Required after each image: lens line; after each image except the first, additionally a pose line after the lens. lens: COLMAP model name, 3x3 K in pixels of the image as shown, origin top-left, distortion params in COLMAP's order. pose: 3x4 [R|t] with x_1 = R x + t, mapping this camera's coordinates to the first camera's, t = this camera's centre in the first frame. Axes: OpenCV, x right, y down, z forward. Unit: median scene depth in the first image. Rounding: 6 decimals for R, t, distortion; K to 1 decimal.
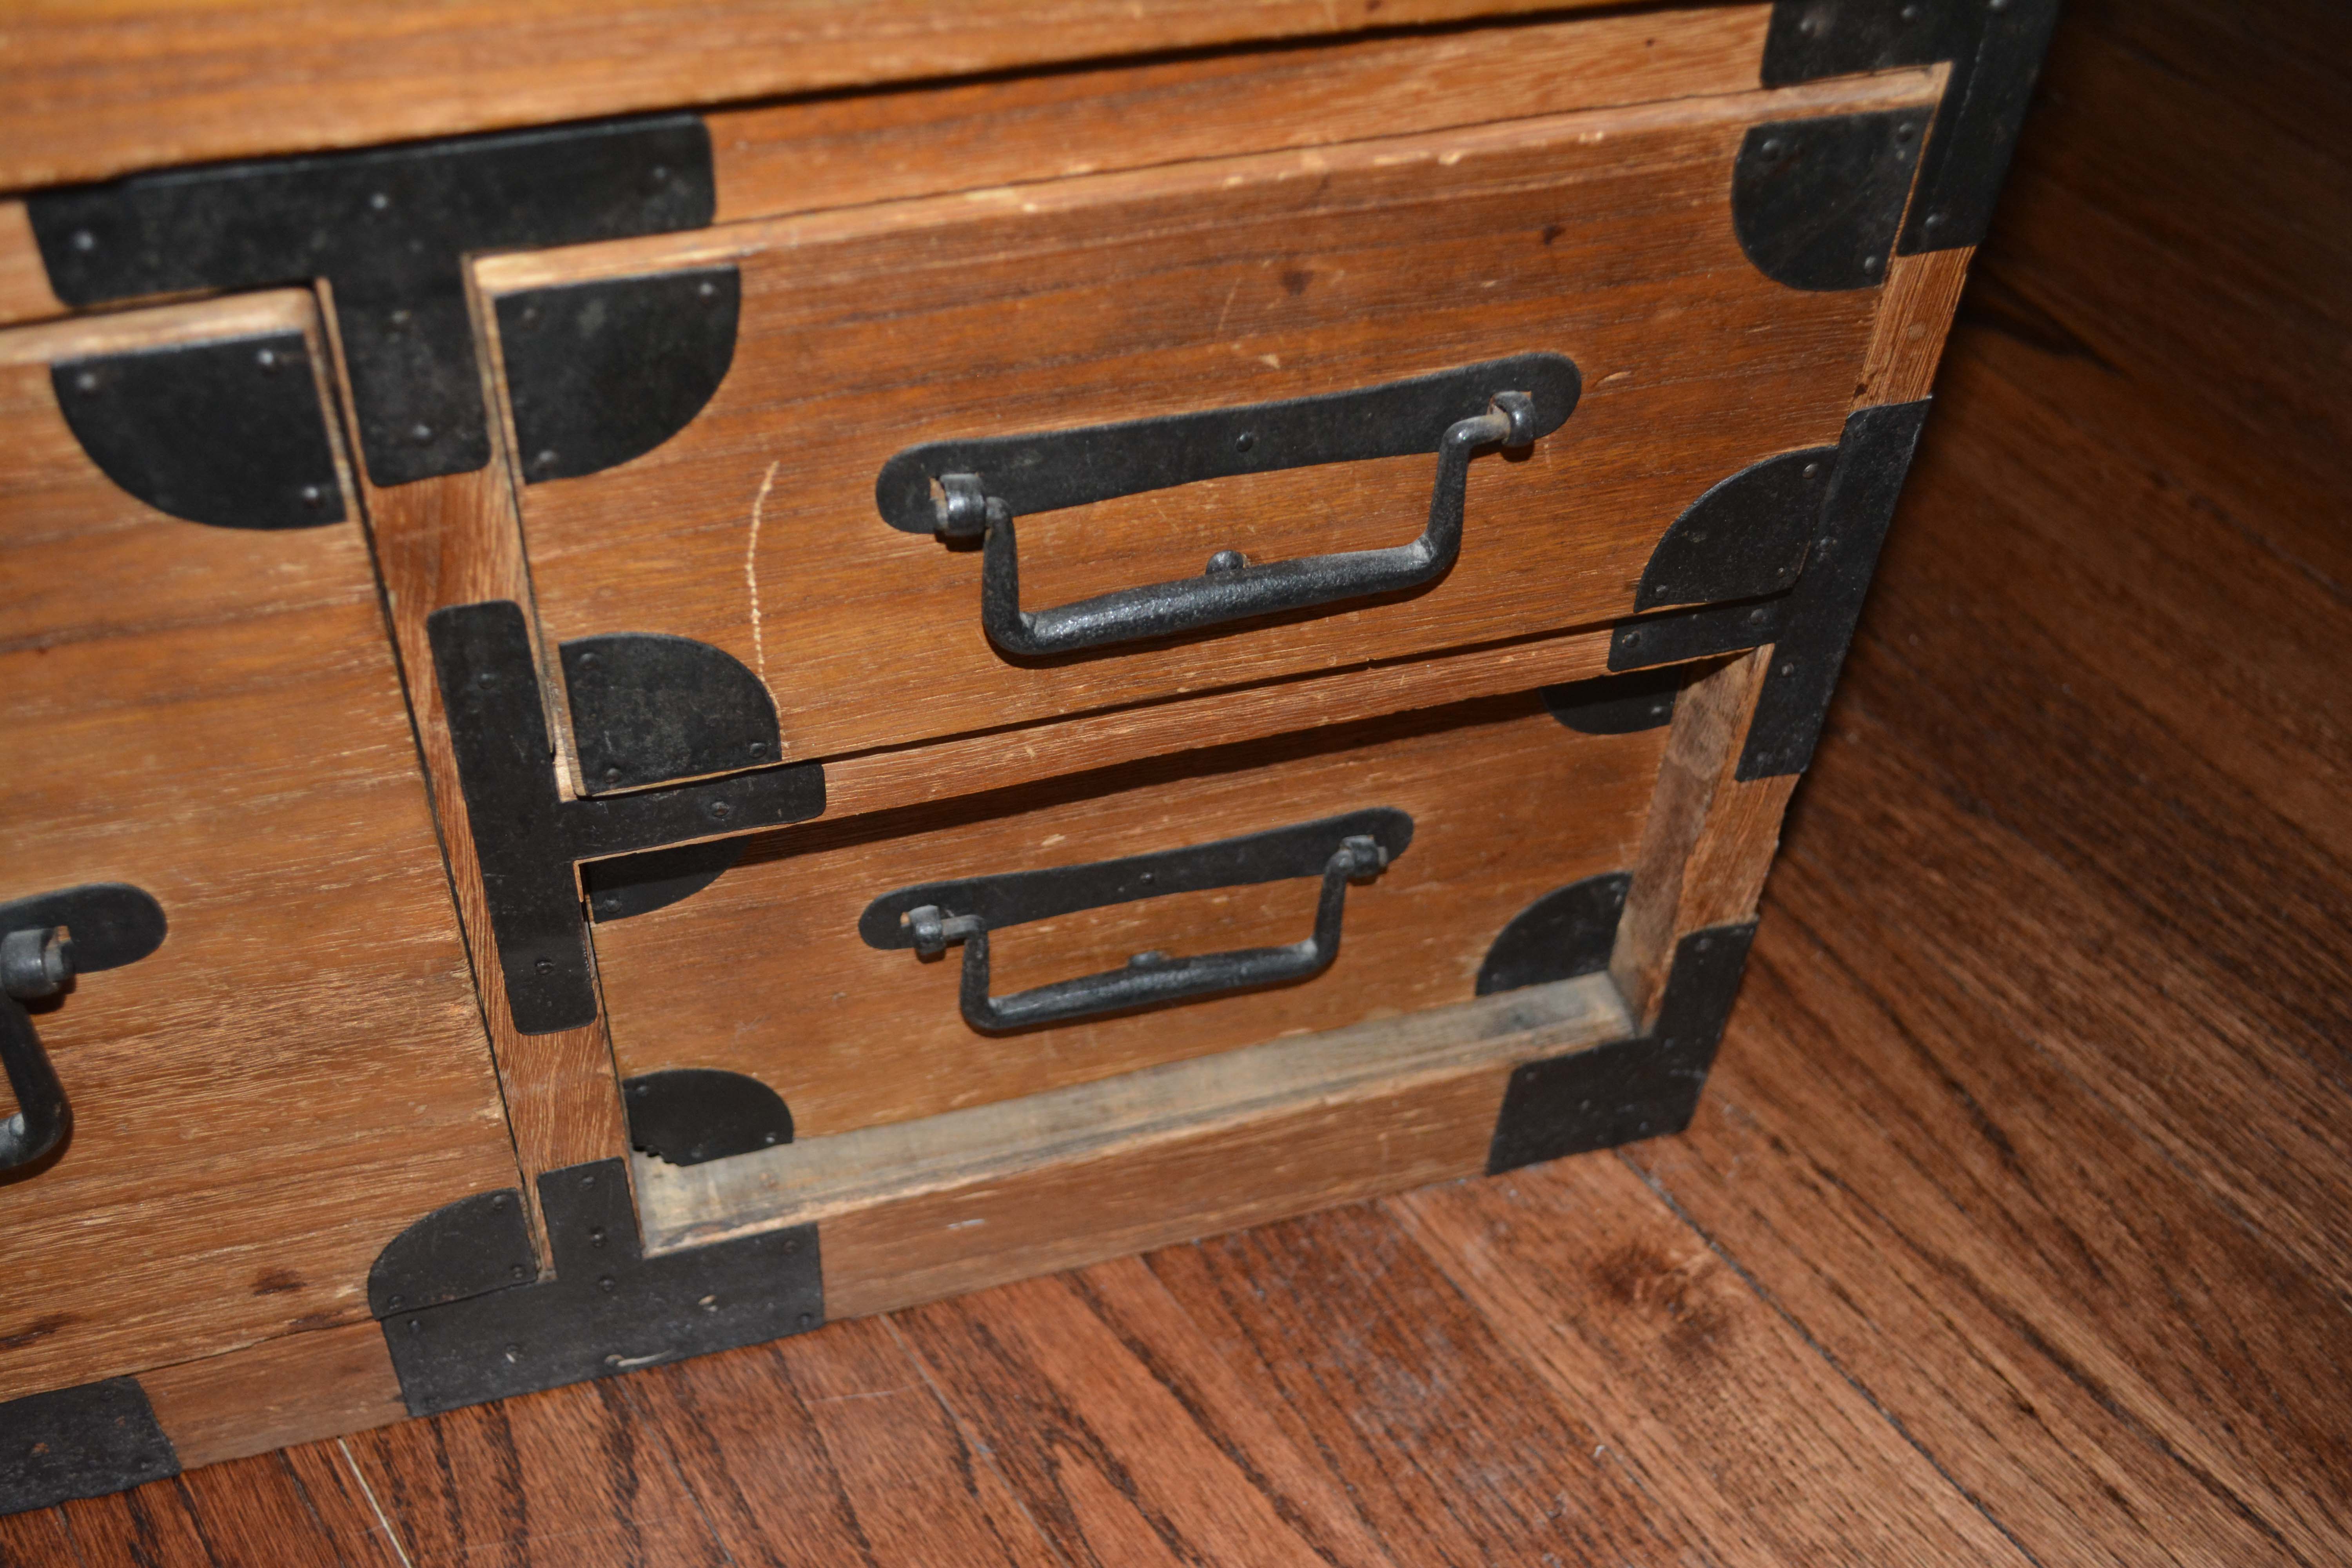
lens RADIAL K [[2426.1, 0, 1167.2], [0, 2426.1, 787.2], [0, 0, 1]] dist [-0.045103, -0.019148]
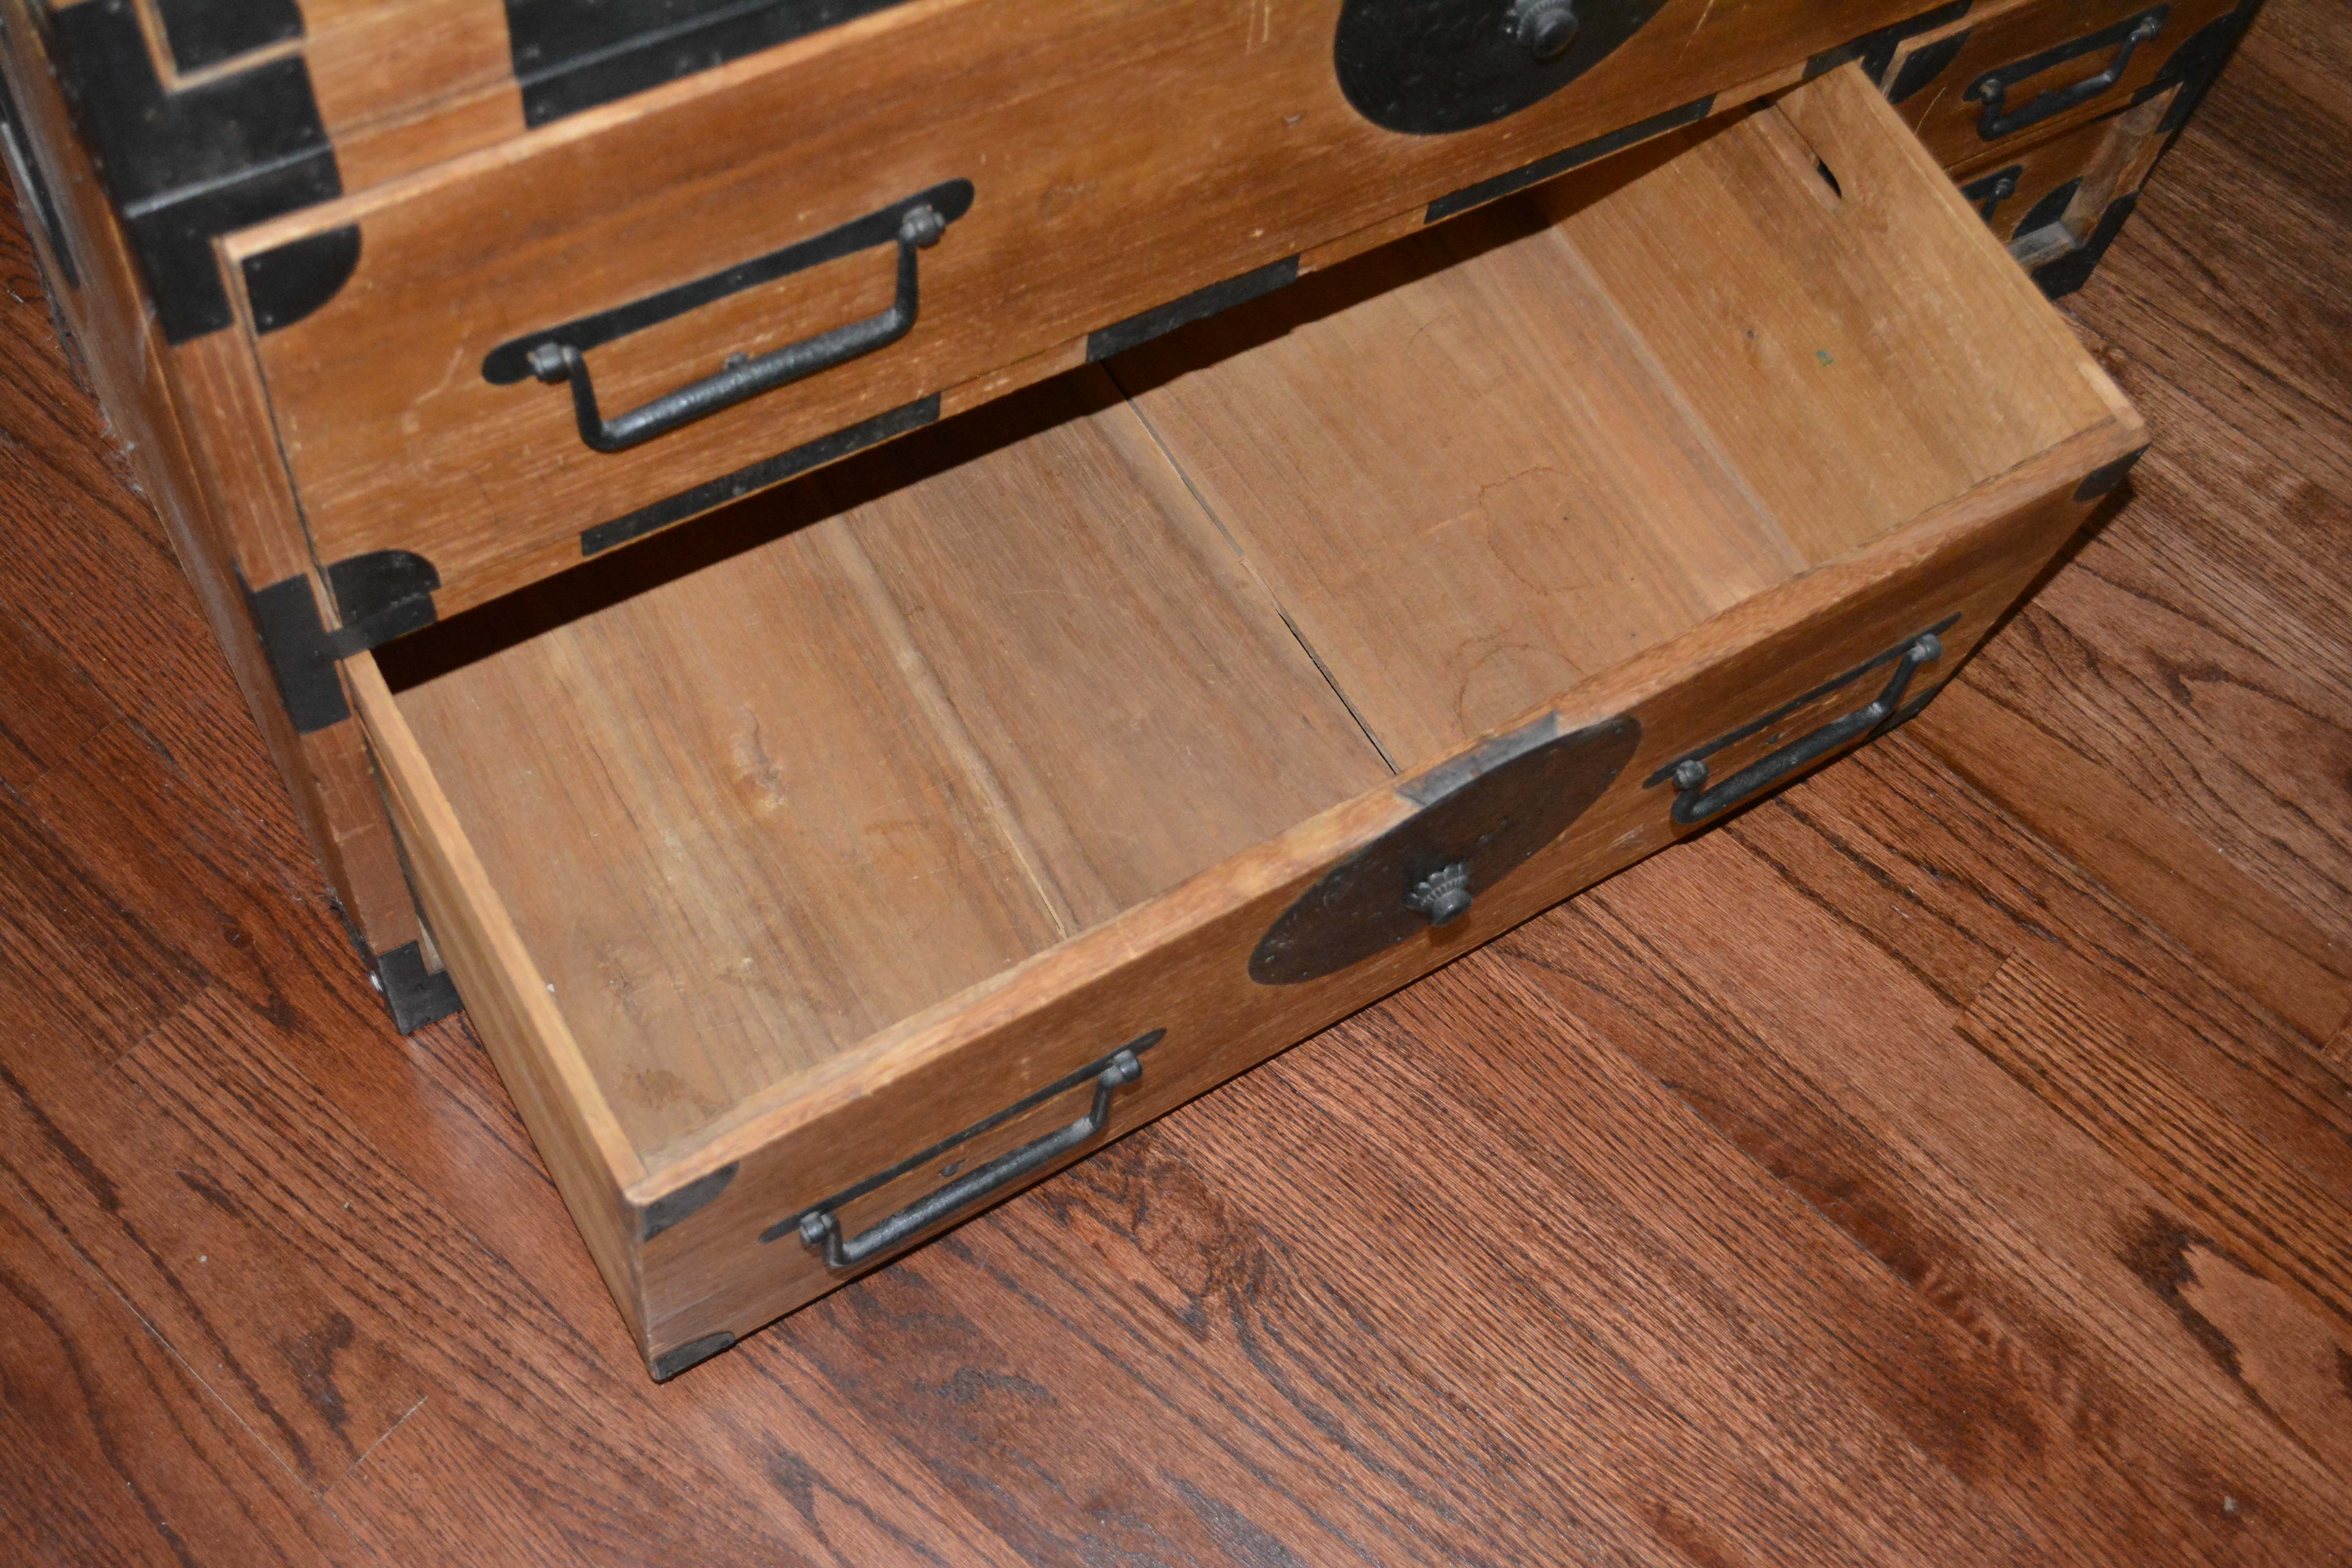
lens RADIAL K [[2773.4, 0, 1185.8], [0, 2773.4, 775.2], [0, 0, 1]] dist [-0.050259, 0.022596]
pose [[0.972638, -0.168789, 0.159642, -1.286141], [0.118702, 0.951730, 0.283056, -0.295278], [-0.199713, -0.256361, 0.945724, -1.601447]]
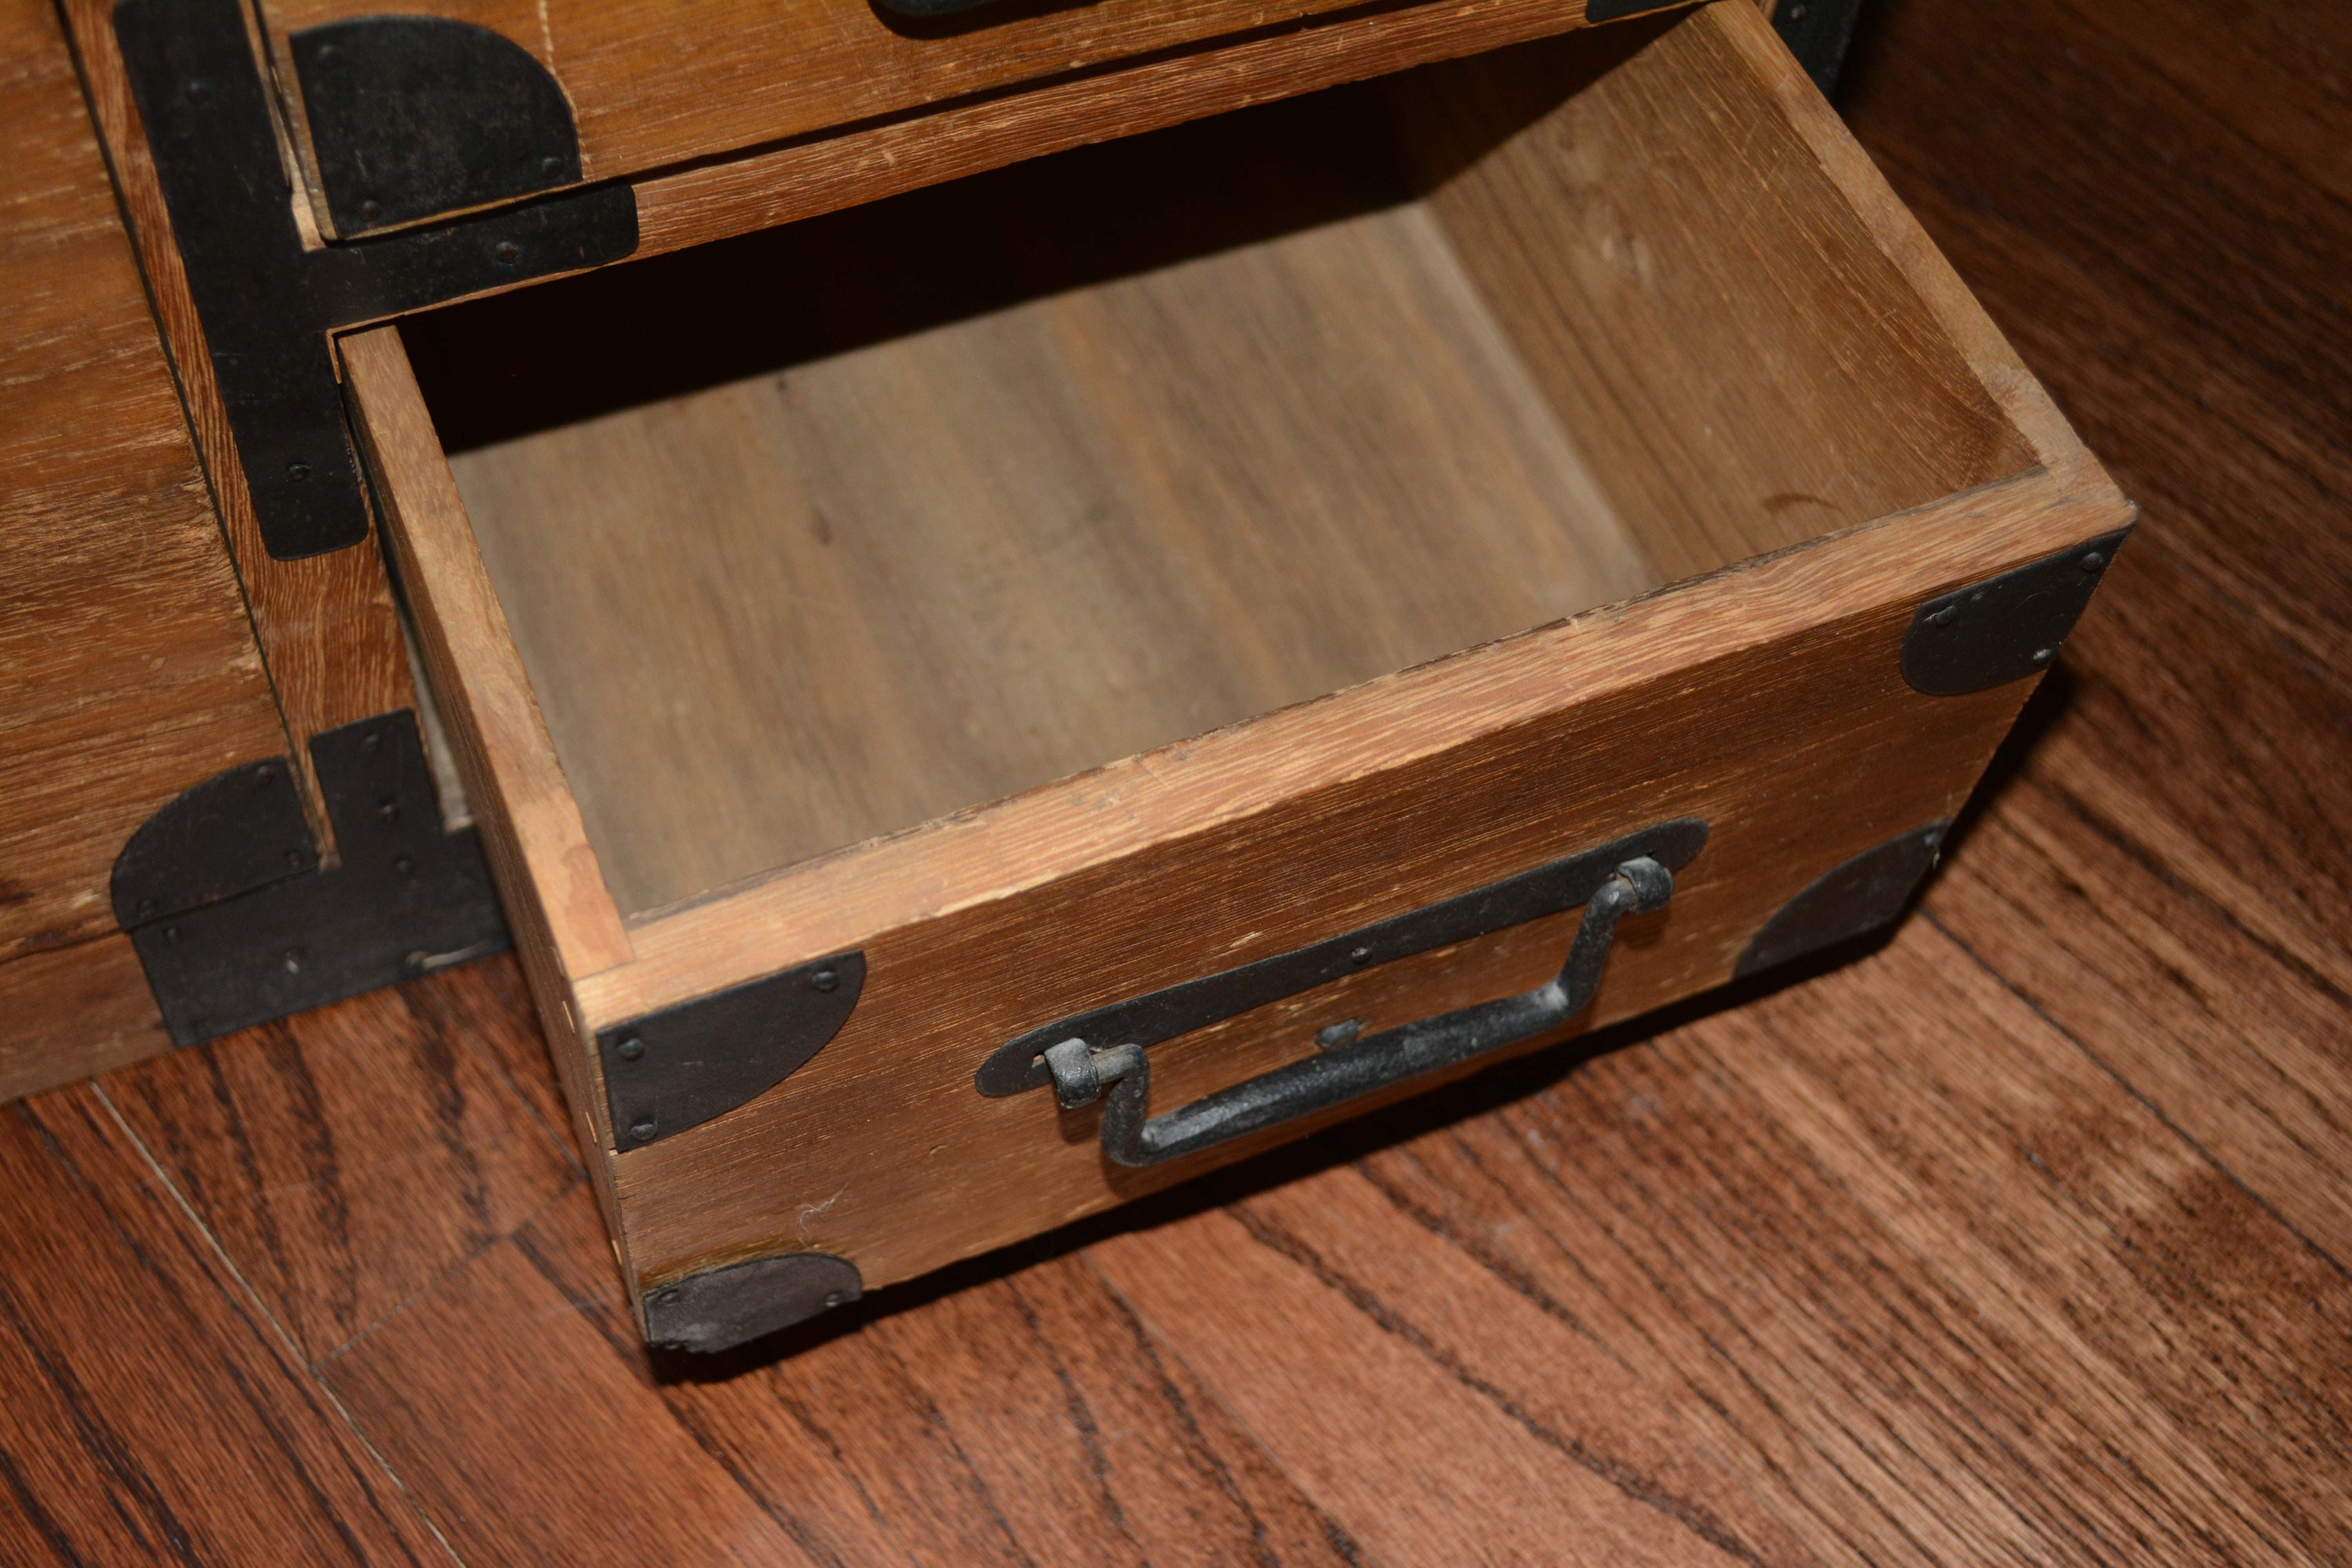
lens RADIAL K [[2822.2, 0, 1161.4], [0, 2822.2, 790.8], [0, 0, 1]] dist [-0.034573, -0.019443]
pose [[0.994485, -0.075816, 0.072463, -0.045631], [0.062201, 0.982689, 0.174508, 0.031006], [-0.084439, -0.169039, 0.981986, 0.045065]]
